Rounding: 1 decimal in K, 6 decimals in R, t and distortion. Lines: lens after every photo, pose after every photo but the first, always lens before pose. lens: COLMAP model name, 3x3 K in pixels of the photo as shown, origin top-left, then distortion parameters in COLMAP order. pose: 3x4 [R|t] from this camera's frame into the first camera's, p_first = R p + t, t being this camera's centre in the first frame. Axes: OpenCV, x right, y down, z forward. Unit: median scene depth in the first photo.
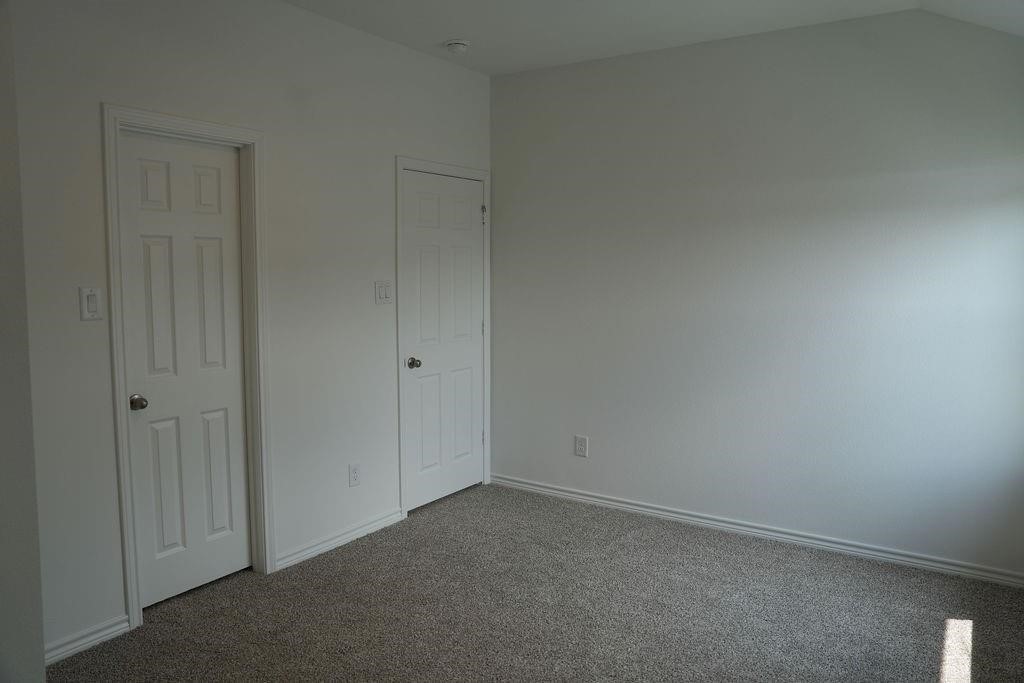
lens RADIAL K [[729.3, 0, 512.0], [0, 729.3, 341.5], [0, 0, 1]] dist [-0.109246, 0.101498]
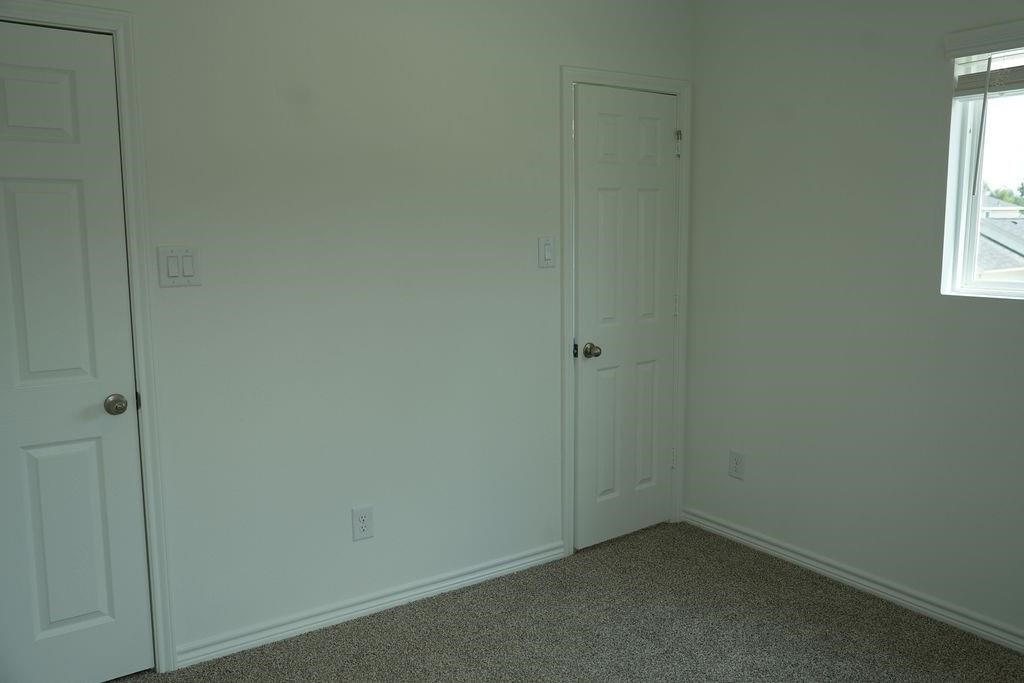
lens RADIAL K [[859.4, 0, 512.0], [0, 859.4, 341.5], [0, 0, 1]] dist [0.003874, 0.000974]
pose [[0.937270, 0.040434, -0.346252, 0.207841], [-0.026356, 0.998627, 0.045272, -0.037933], [0.347607, -0.033306, 0.937049, 0.336105]]
